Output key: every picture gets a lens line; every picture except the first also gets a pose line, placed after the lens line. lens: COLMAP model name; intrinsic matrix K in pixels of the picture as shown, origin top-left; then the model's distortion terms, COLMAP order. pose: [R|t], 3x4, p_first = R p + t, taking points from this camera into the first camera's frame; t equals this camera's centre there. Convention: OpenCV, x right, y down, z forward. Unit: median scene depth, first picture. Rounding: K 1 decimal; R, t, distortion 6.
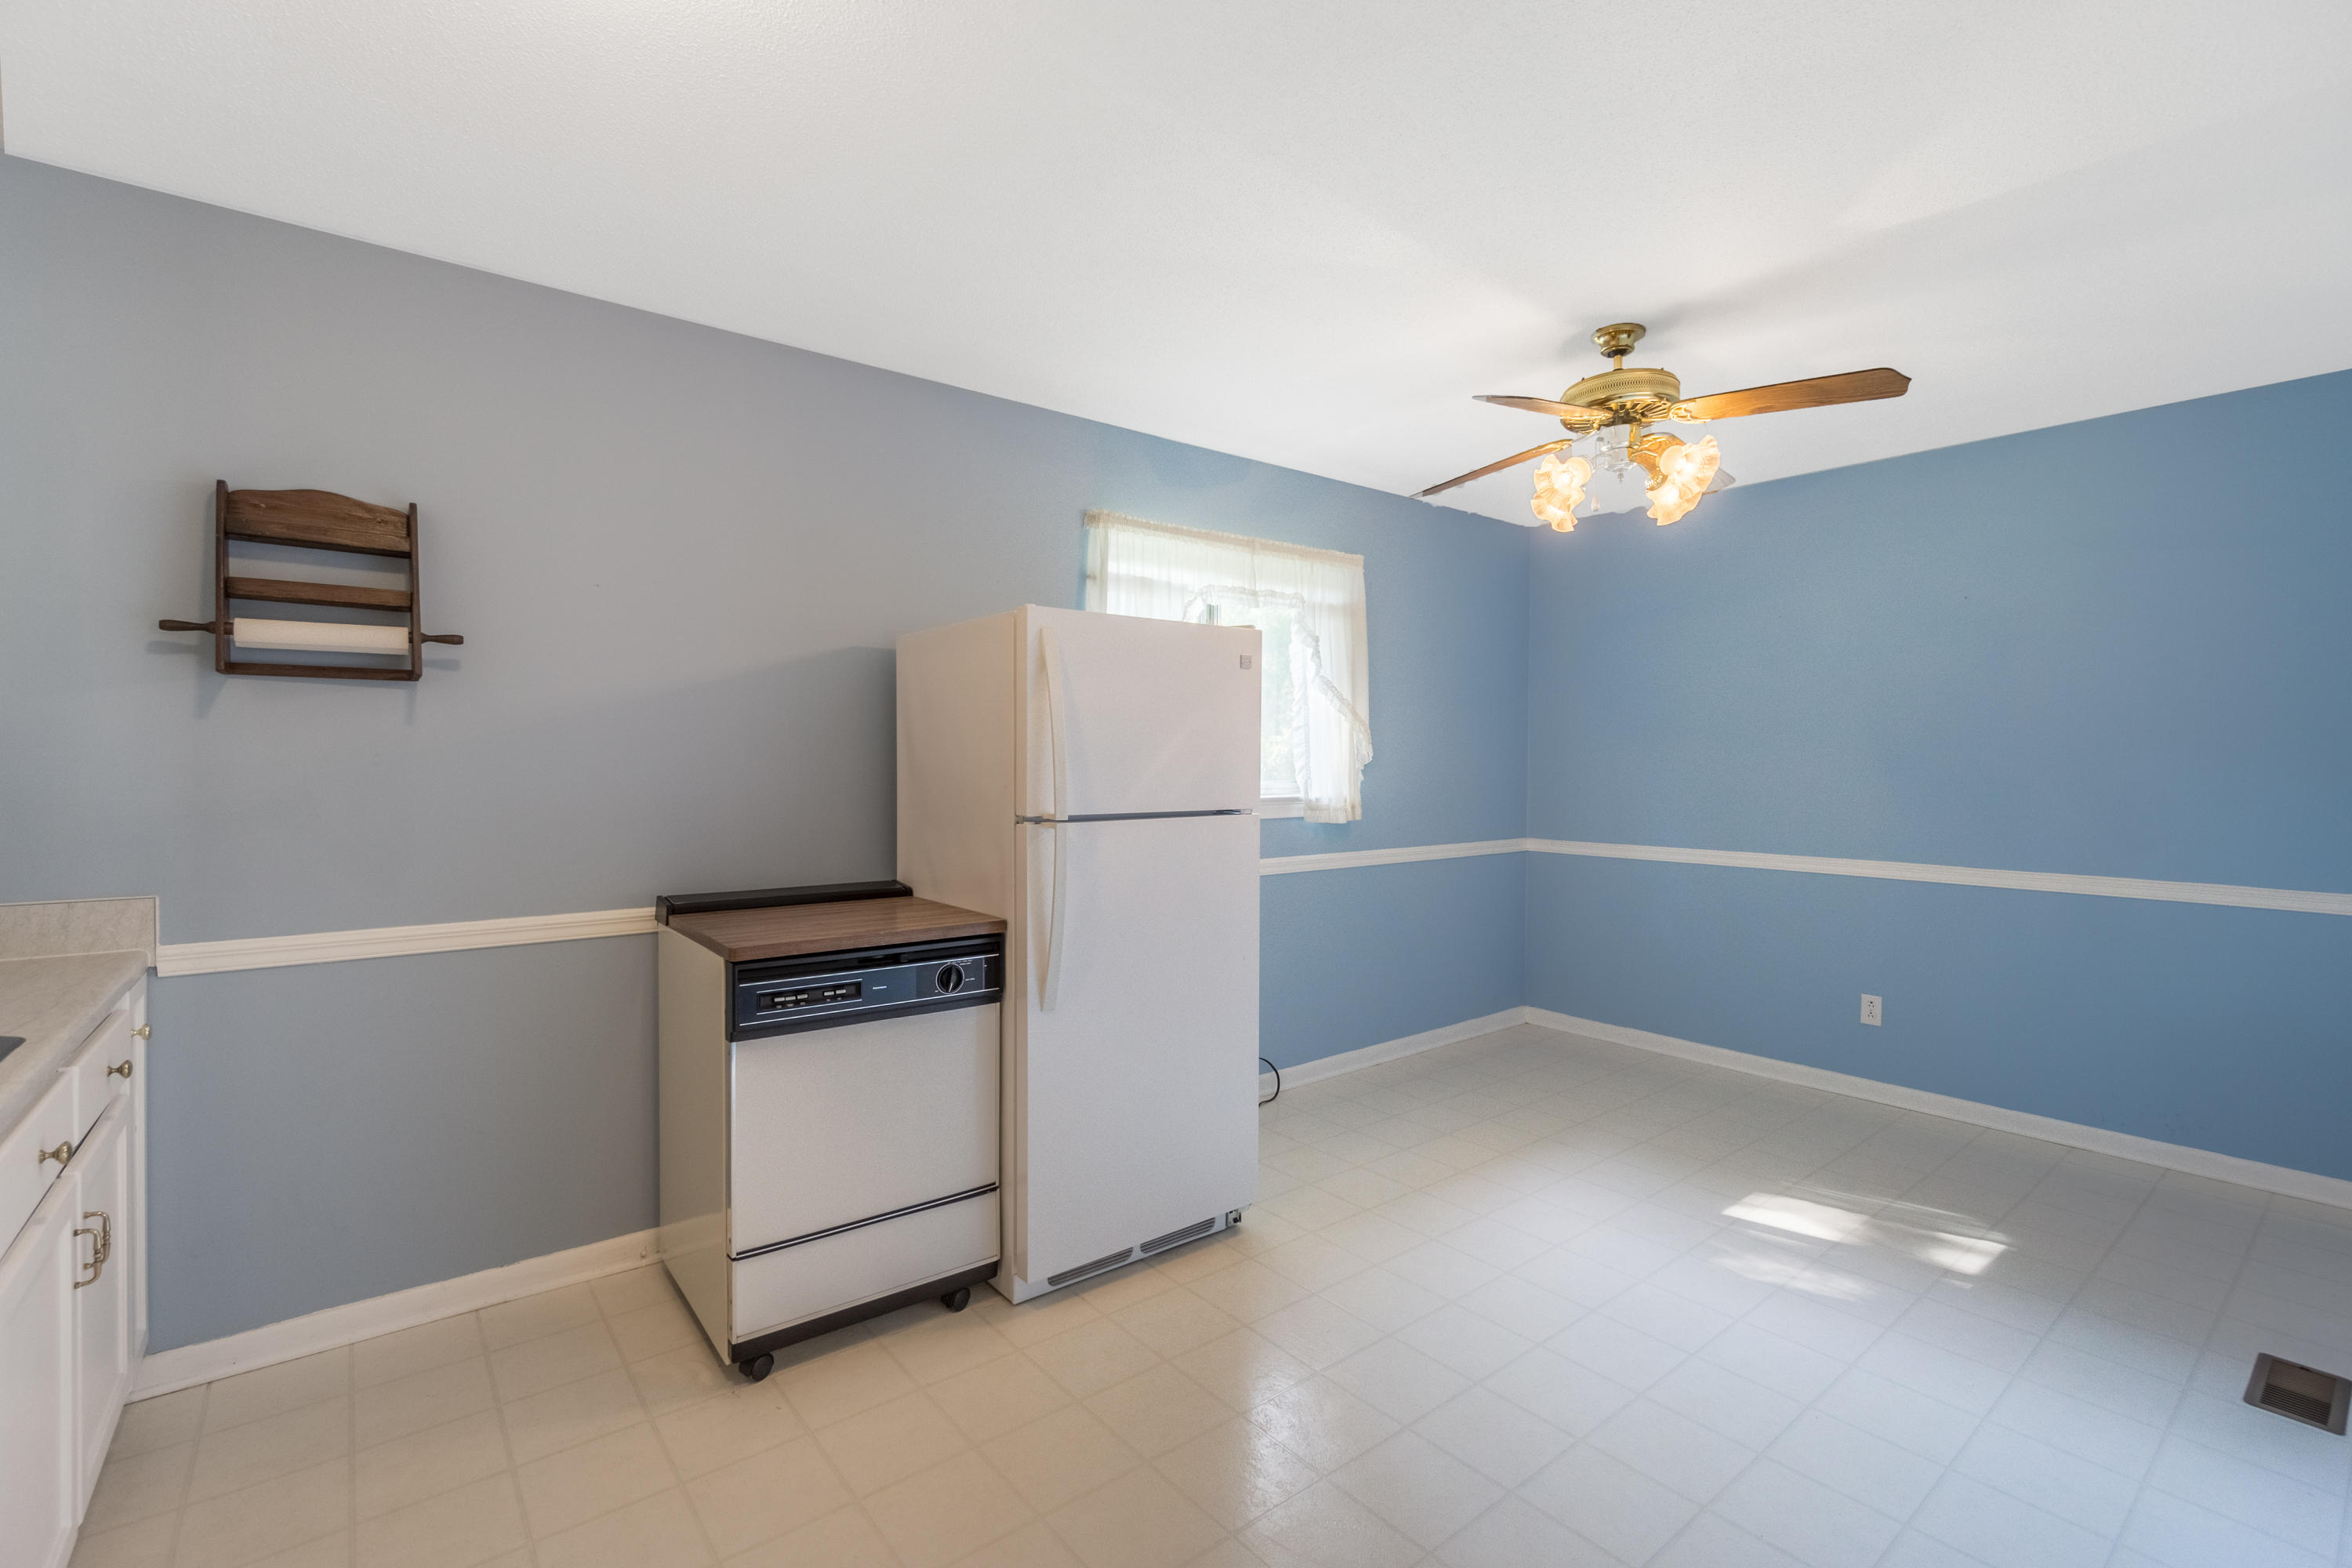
lens RADIAL K [[1052.9, 0, 1197.6], [0, 1052.9, 776.2], [0, 0, 1]] dist [0.000897, 0.001083]
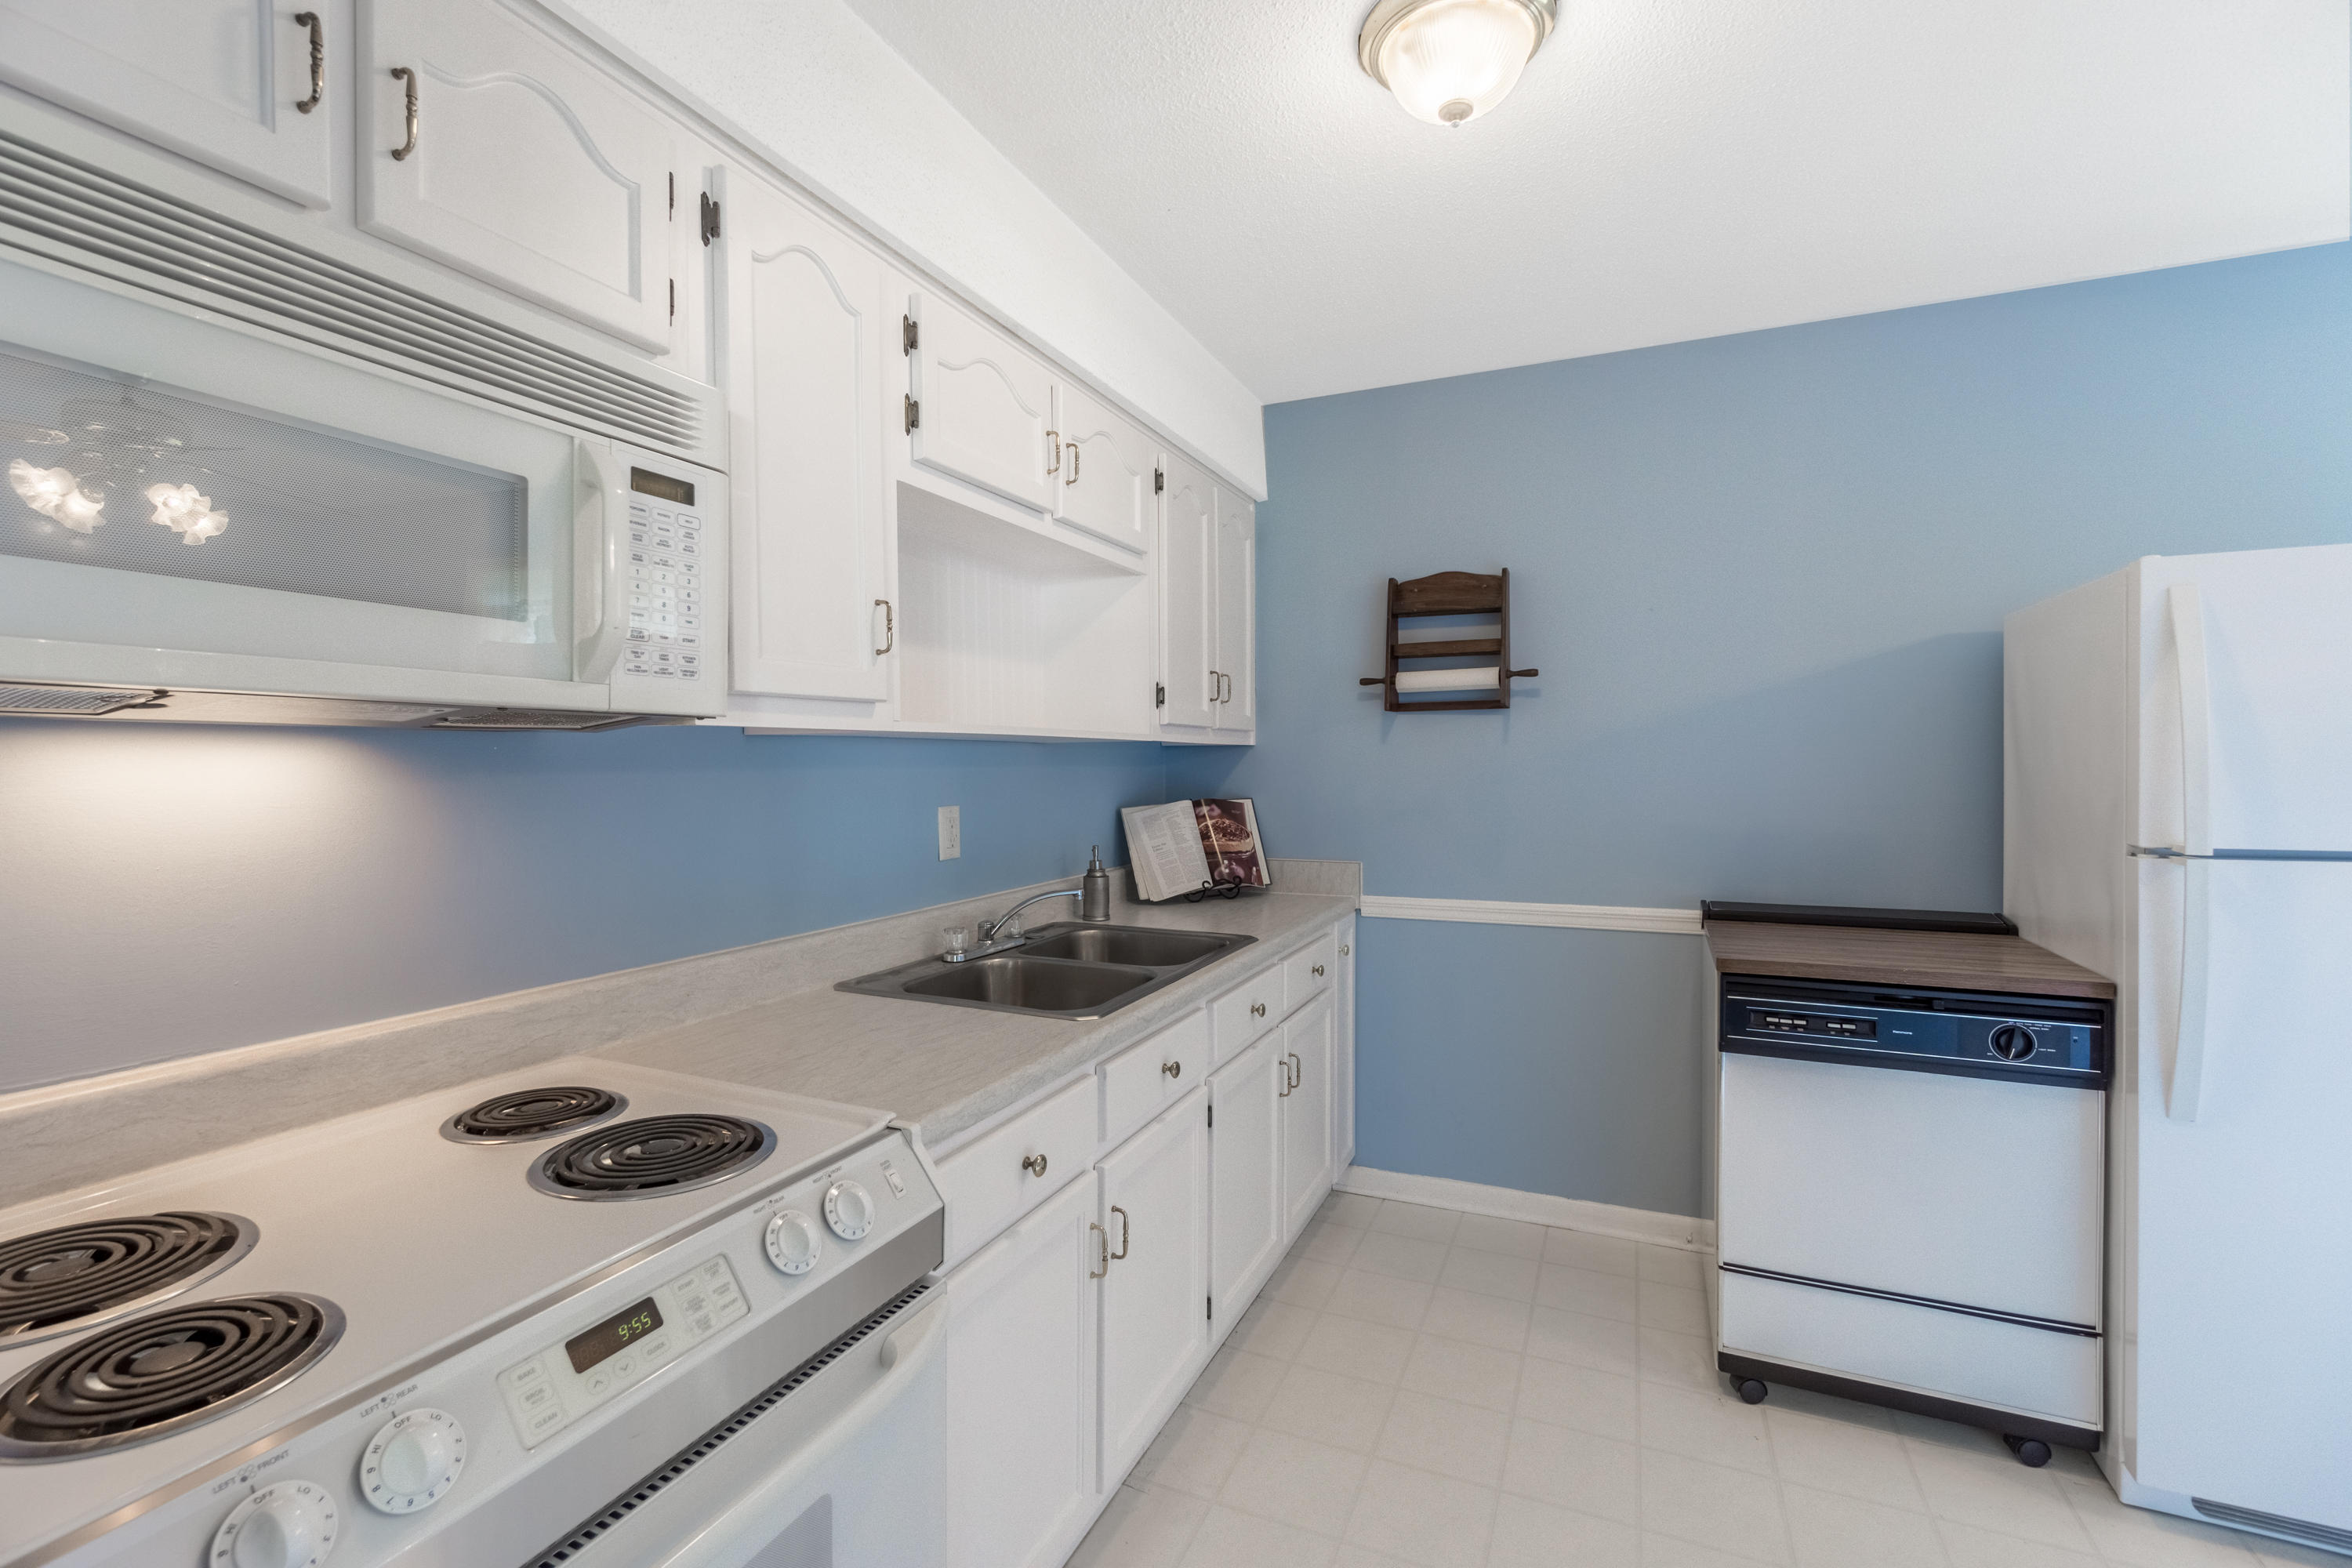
lens RADIAL K [[1052.9, 0, 1165.6], [0, 1052.9, 775.6], [0, 0, 1]] dist [0.000897, 0.001083]
pose [[0.452420, 0.003957, -0.891796, 0.196893], [-0.005758, 0.999982, 0.001516, -0.008952], [0.891786, 0.004449, 0.452435, 0.063041]]
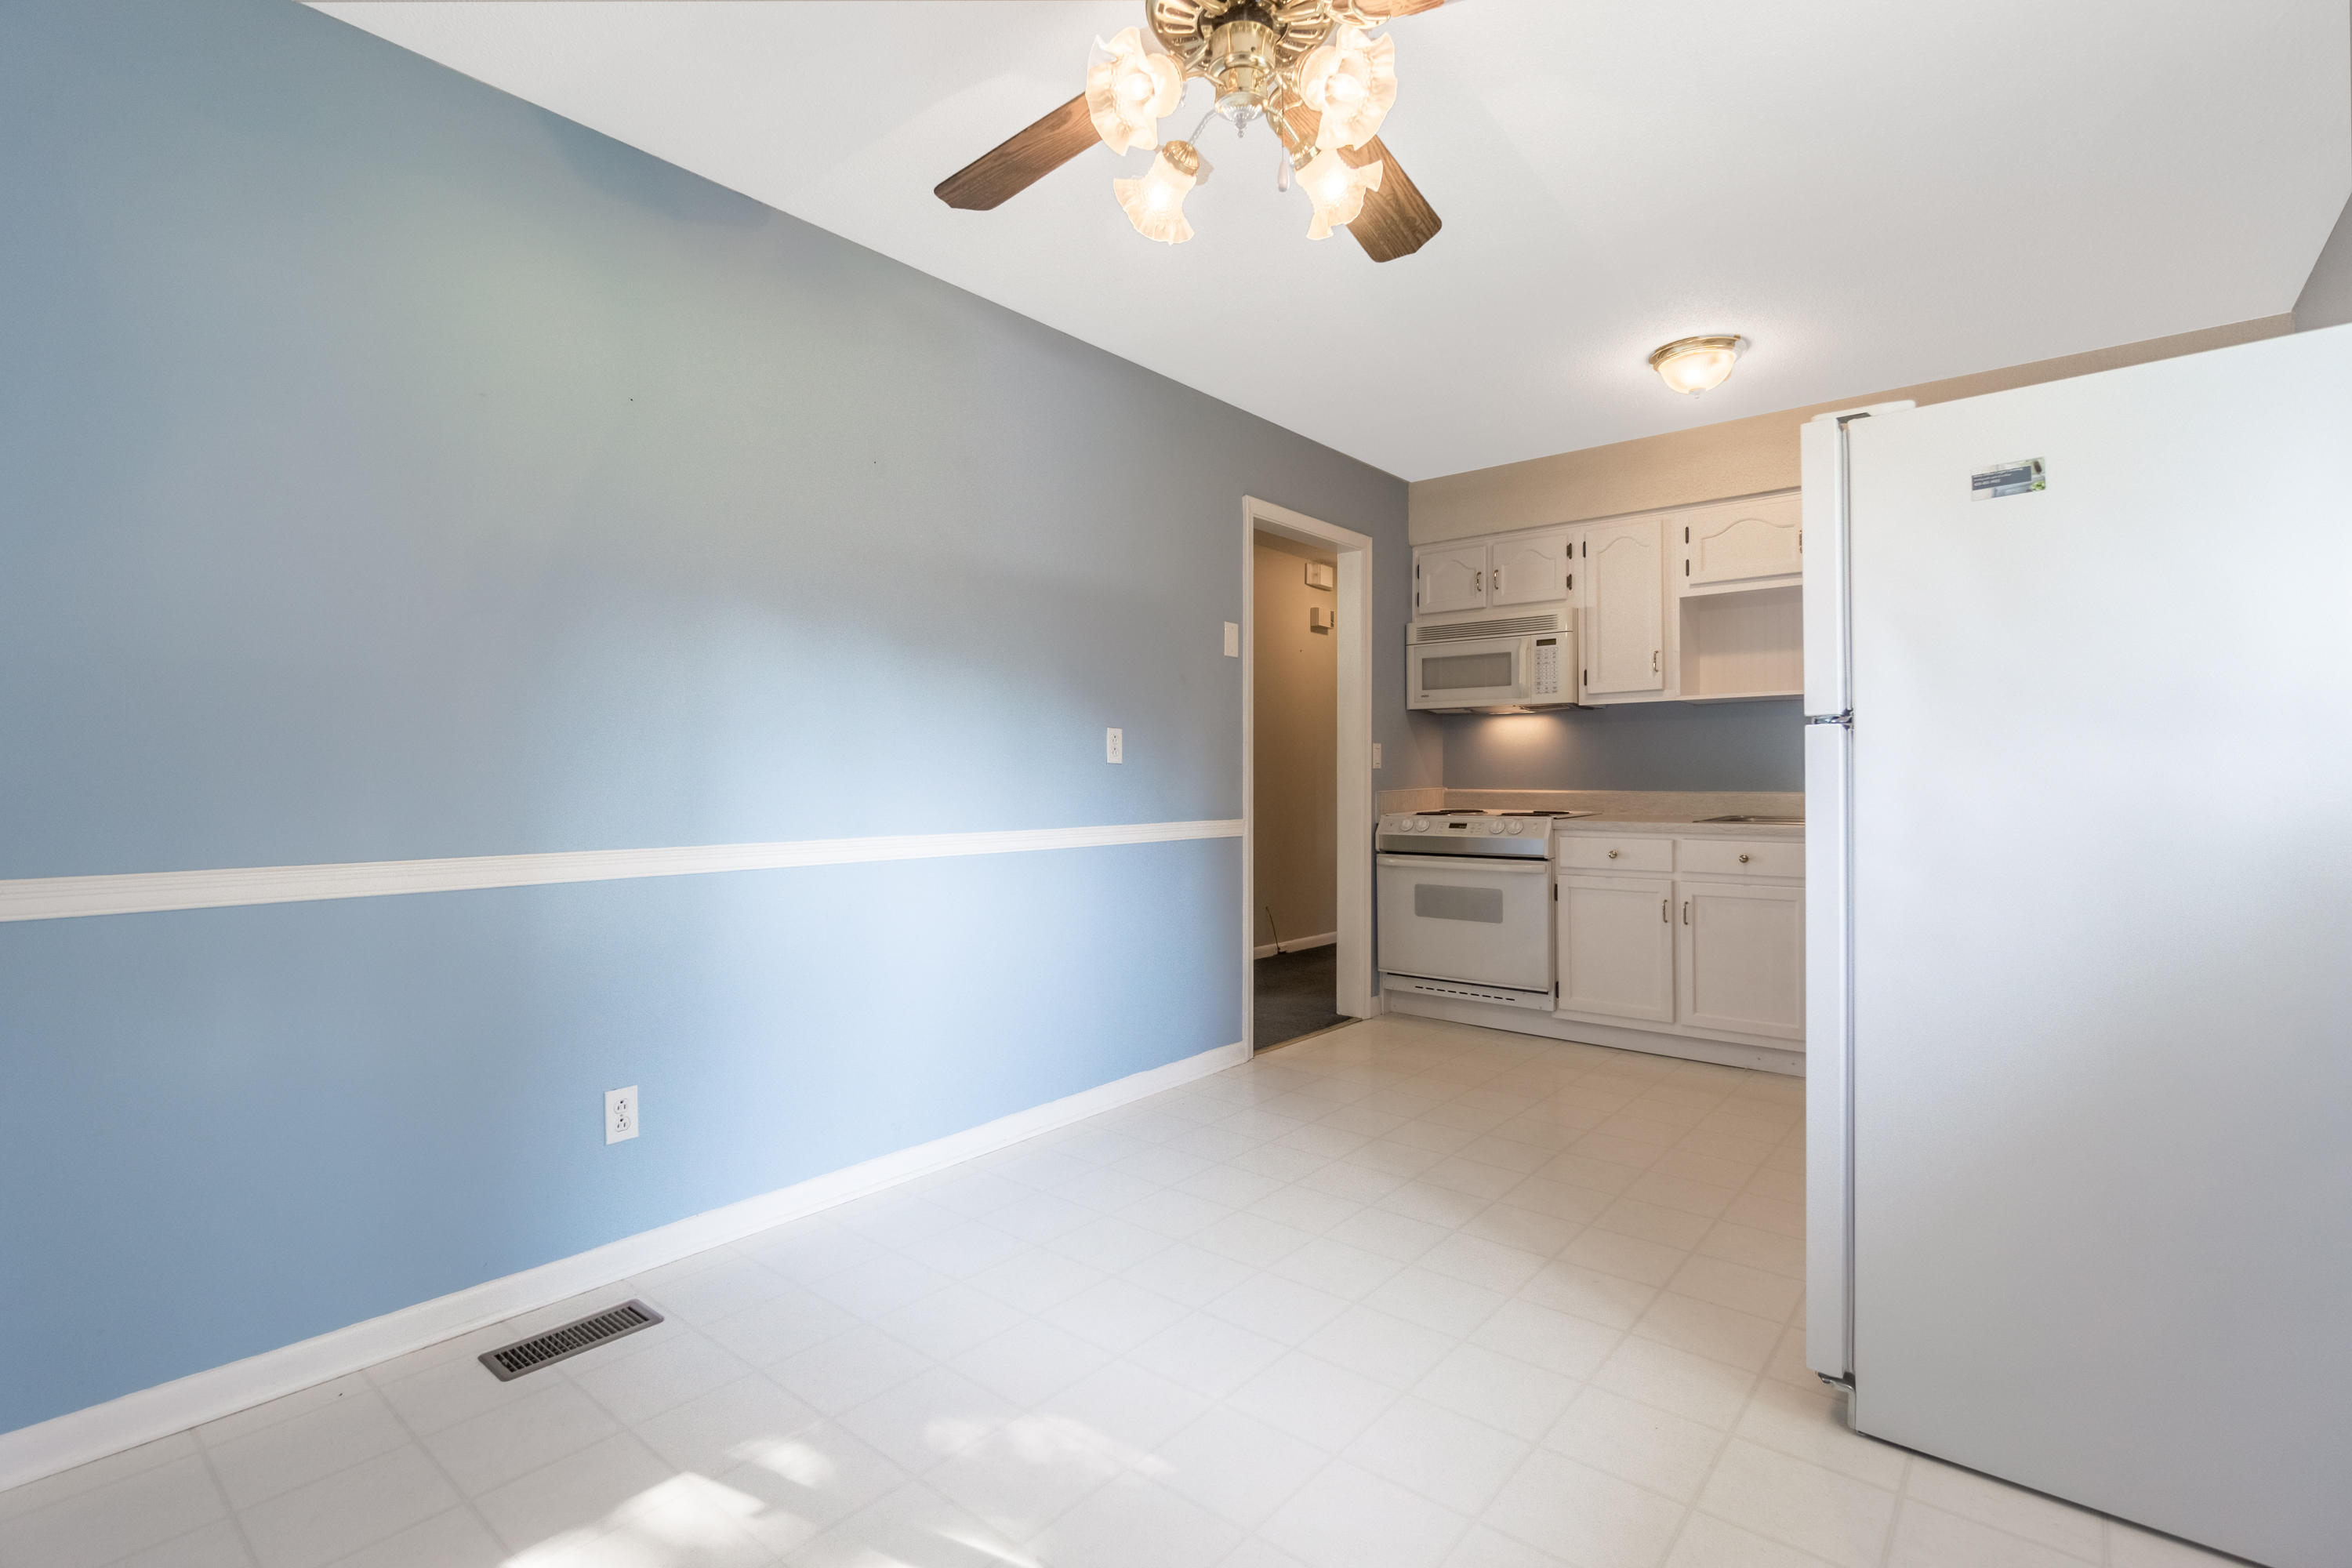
lens RADIAL K [[1052.9, 0, 1168.4], [0, 1052.9, 792.3], [0, 0, 1]] dist [0.000897, 0.001083]
pose [[-0.981187, 0.000349, -0.193060, 0.667764], [-0.005304, 0.999572, 0.028764, 0.072550], [0.192987, 0.029247, -0.980765, 1.848531]]
